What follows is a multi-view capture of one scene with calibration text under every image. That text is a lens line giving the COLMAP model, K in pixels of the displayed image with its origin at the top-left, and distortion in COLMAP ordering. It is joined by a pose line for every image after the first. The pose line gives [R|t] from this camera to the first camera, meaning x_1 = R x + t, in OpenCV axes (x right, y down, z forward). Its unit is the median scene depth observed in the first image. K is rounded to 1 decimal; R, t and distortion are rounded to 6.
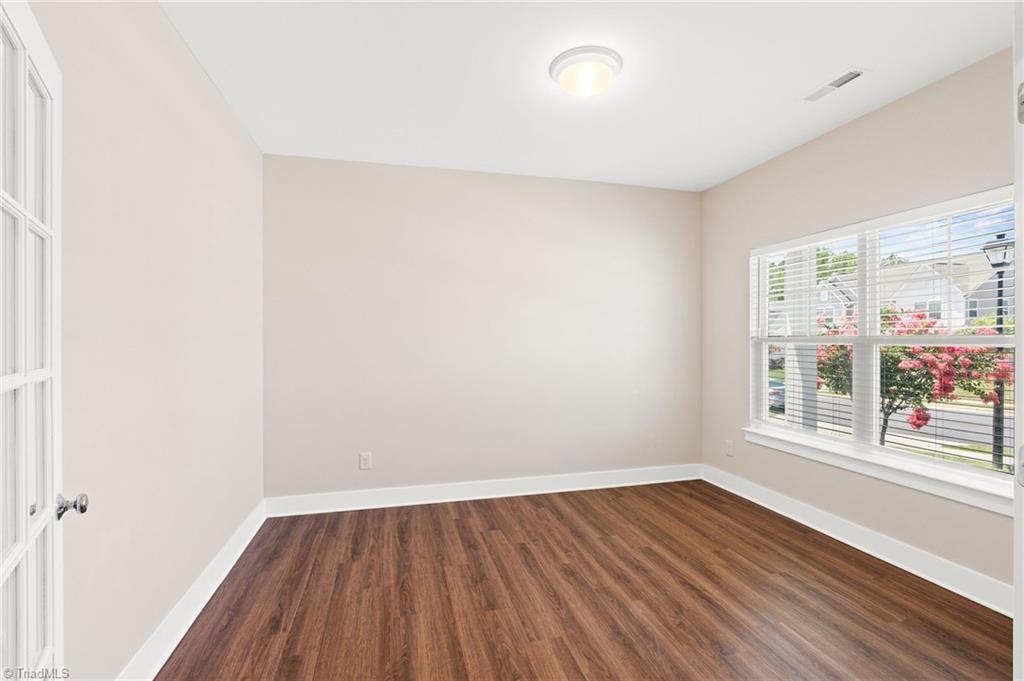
lens RADIAL K [[465.9, 0, 510.6], [0, 465.9, 341.6], [0, 0, 1]] dist [0.004502, -0.000054]
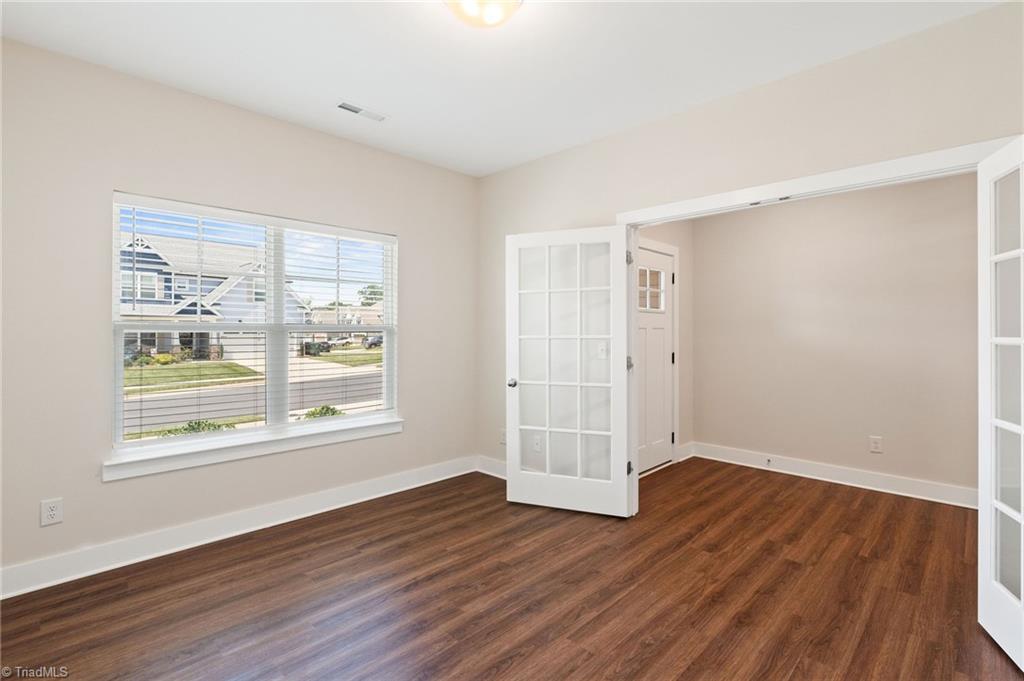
lens RADIAL K [[465.9, 0, 510.0], [0, 465.9, 337.2], [0, 0, 1]] dist [0.004502, -0.000054]
pose [[-0.506678, -0.004533, 0.862123, -0.524416], [-0.000759, 0.999988, 0.004812, 0.006812], [-0.862135, 0.001784, -0.506676, 1.264702]]
